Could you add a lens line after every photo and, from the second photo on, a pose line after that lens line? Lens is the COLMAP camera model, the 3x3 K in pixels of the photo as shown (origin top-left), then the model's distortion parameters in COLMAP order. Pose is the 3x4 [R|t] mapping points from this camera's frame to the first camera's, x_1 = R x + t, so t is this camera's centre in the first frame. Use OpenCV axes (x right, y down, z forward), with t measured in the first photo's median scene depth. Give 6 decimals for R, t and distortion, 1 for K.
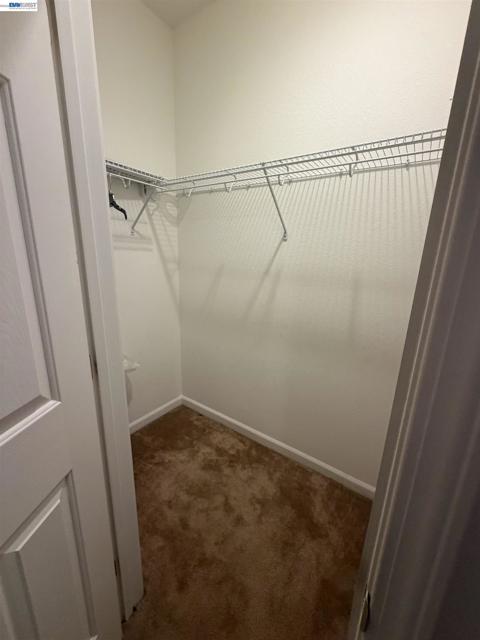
lens RADIAL K [[257.4, 0, 239.6], [0, 257.4, 319.6], [0, 0, 1]] dist [-0.000038, -0.000010]
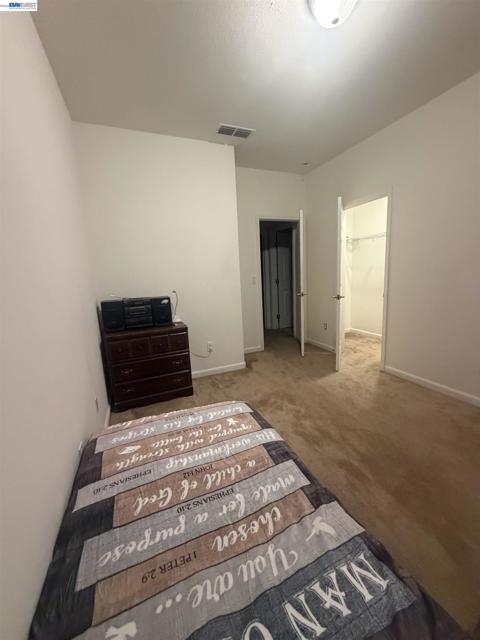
lens RADIAL K [[255.5, 0, 239.7], [0, 255.5, 318.0], [0, 0, 1]] dist [-0.001003, -0.000029]
pose [[0.843755, 0.020257, -0.536346, 0.180498], [-0.054844, 0.997311, -0.048611, 0.451446], [0.533919, 0.070431, 0.842597, -1.632163]]
